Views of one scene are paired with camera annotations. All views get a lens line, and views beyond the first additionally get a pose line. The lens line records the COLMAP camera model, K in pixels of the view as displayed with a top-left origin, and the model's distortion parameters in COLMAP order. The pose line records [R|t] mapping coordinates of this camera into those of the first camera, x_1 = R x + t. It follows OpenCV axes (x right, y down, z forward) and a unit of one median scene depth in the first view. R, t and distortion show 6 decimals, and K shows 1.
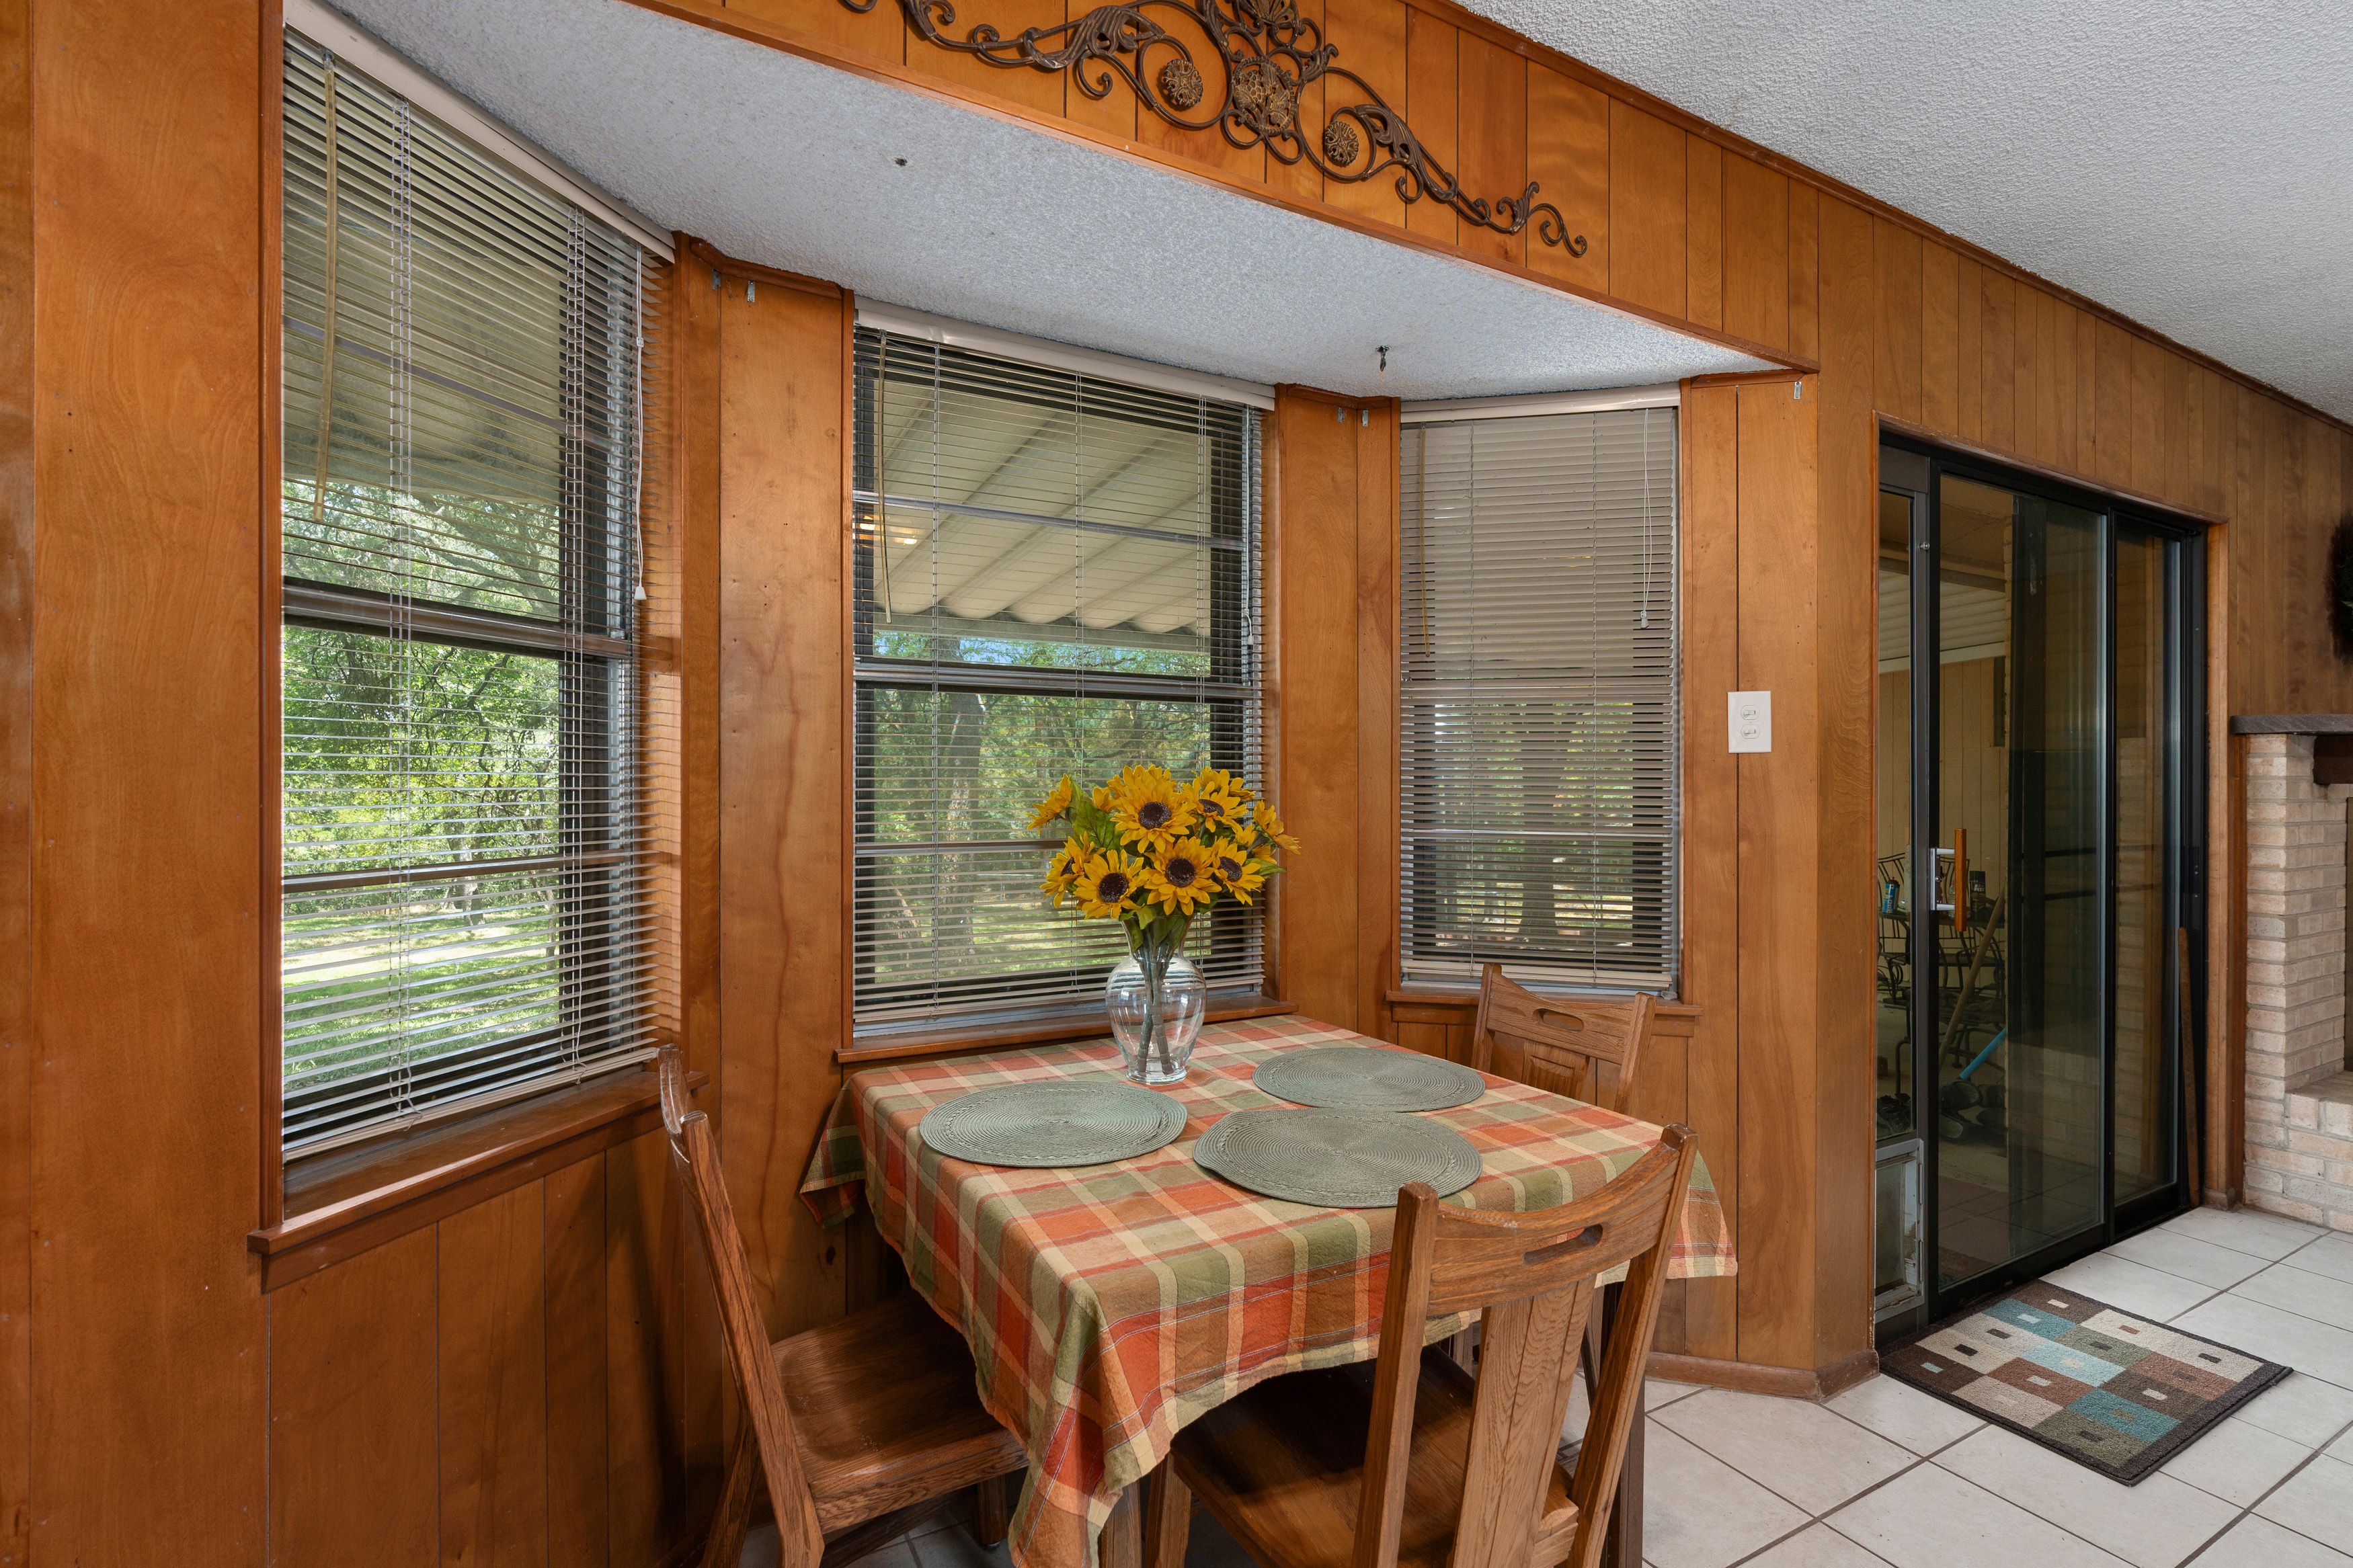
lens RADIAL K [[1071.3, 0, 1172.5], [0, 1071.3, 784.1], [0, 0, 1]] dist [-0.014065, 0.005000]
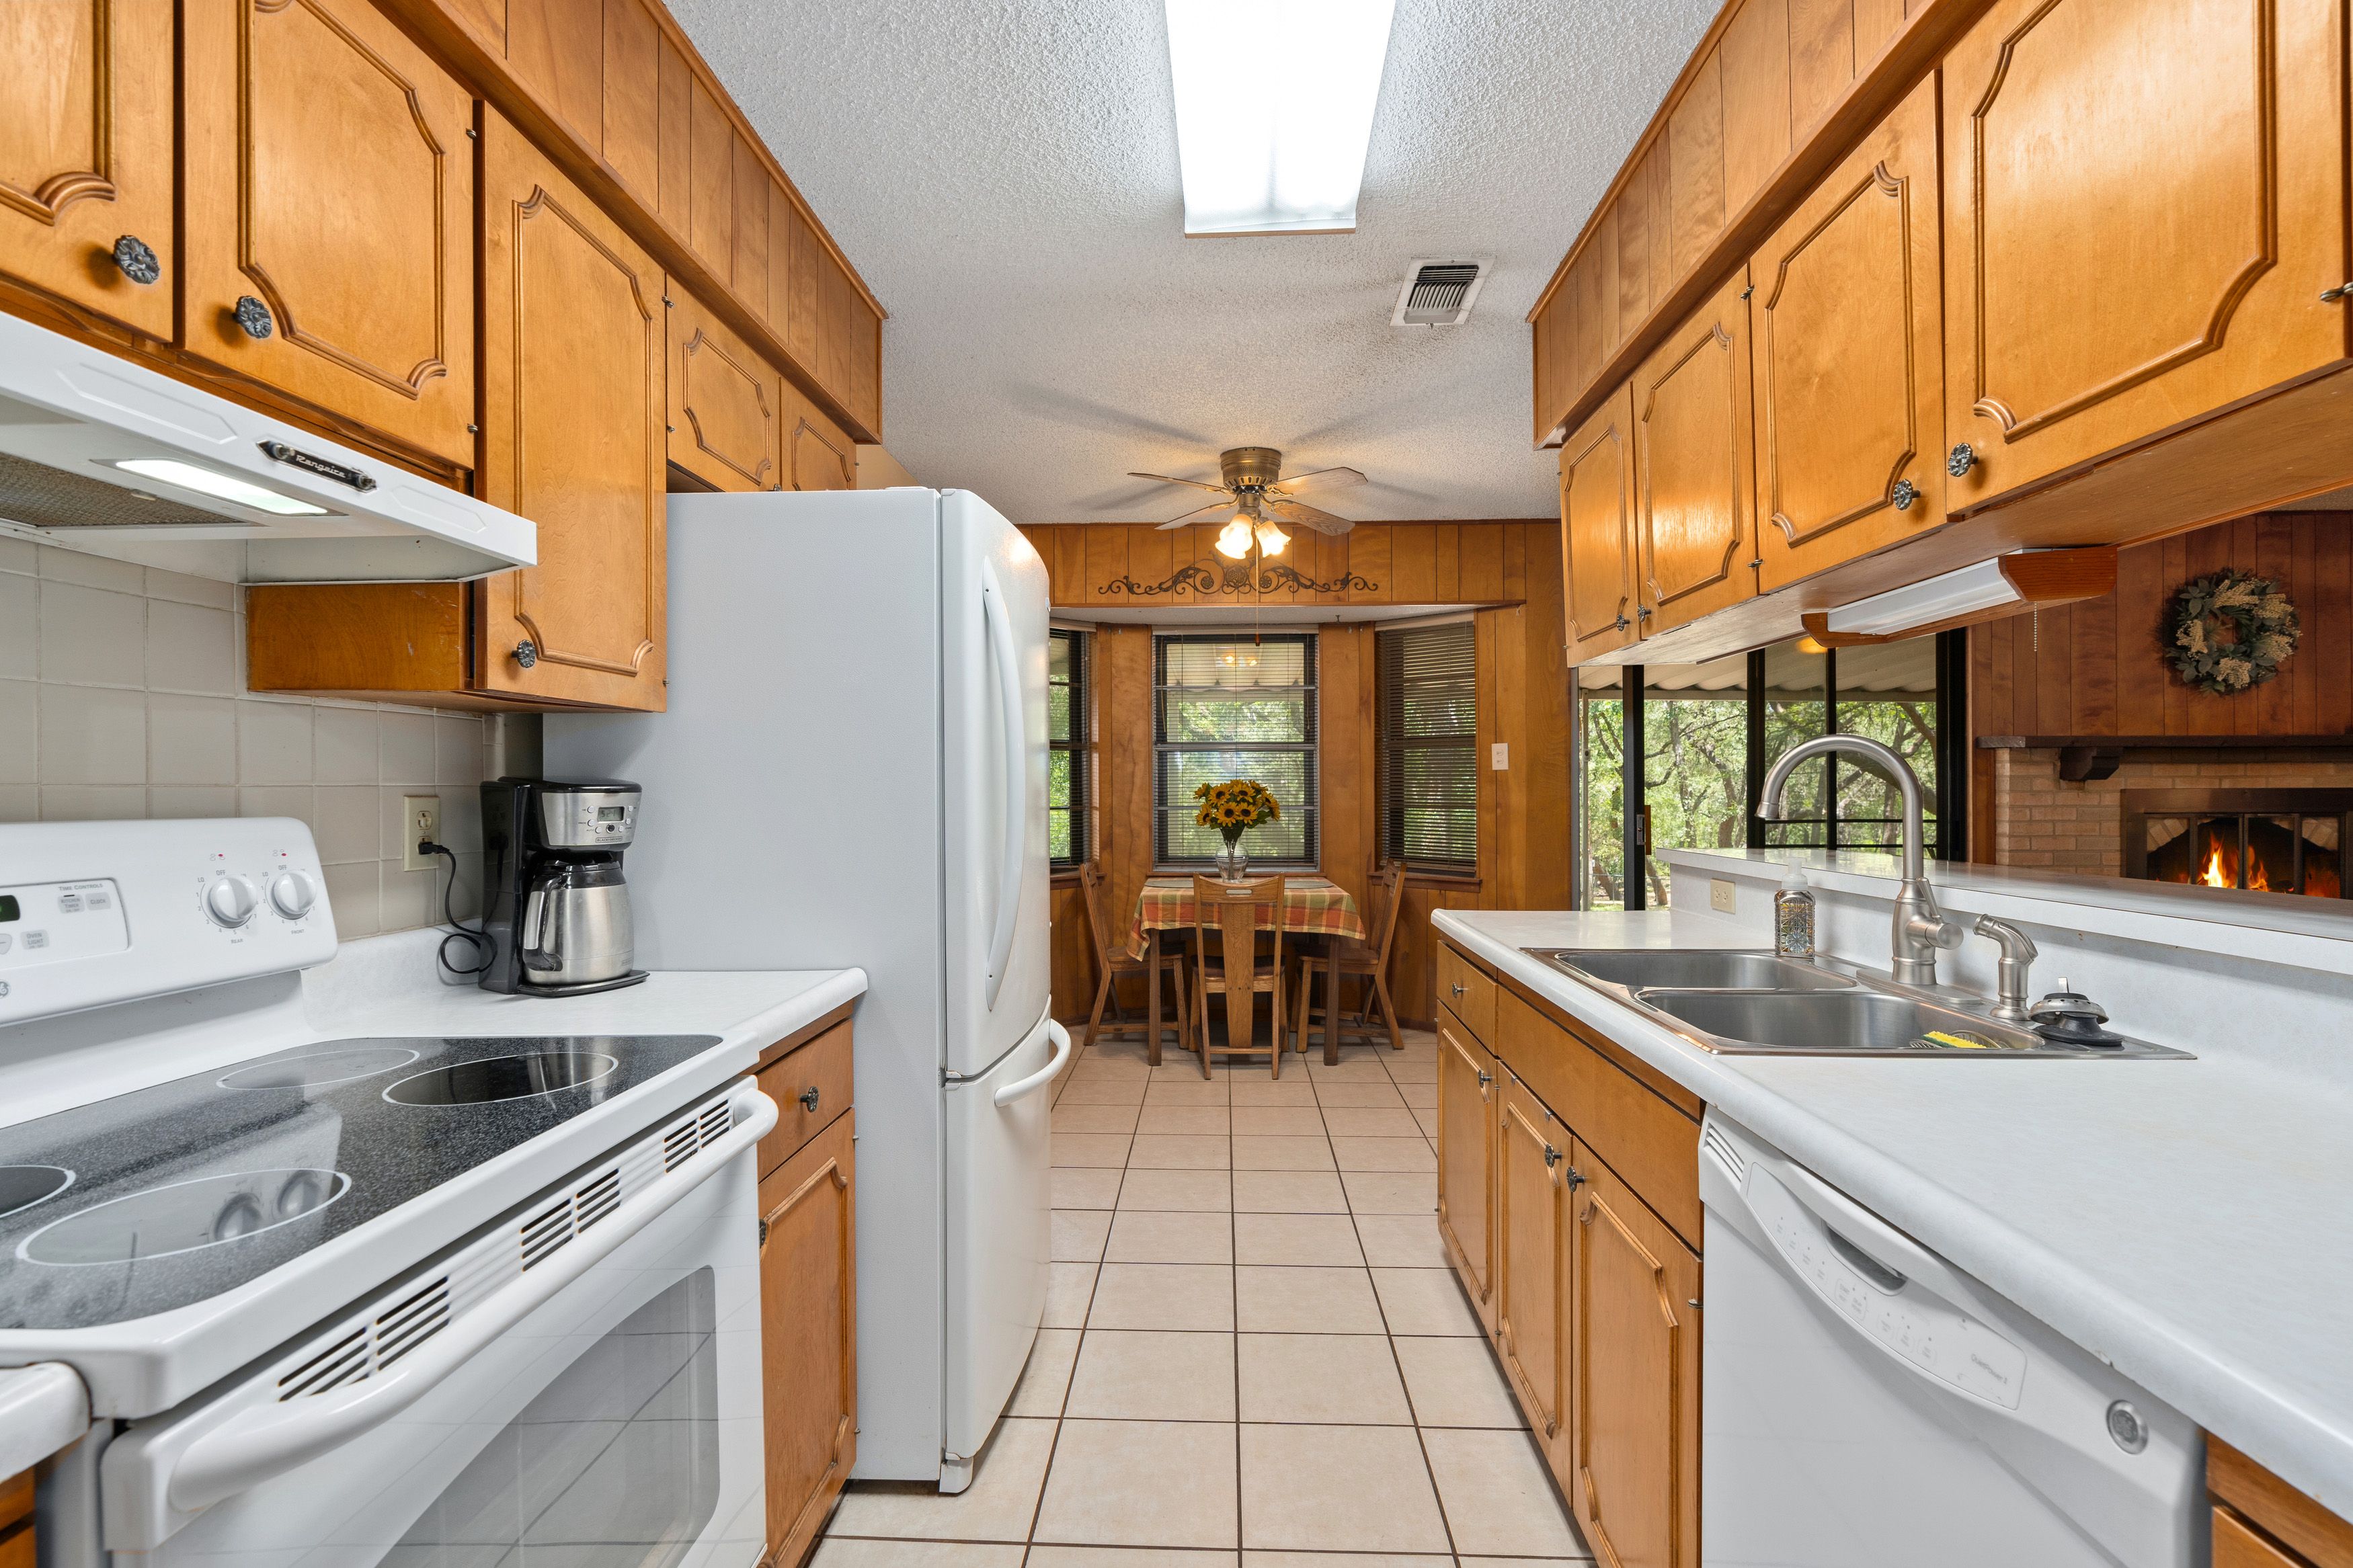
lens RADIAL K [[1071.3, 0, 1174.5], [0, 1071.3, 786.4], [0, 0, 1]] dist [-0.014065, 0.005000]
pose [[0.854344, -0.006560, -0.519666, 1.399769], [0.005771, 0.999978, -0.003135, 0.011606], [0.519675, -0.000320, 0.854364, -1.646643]]
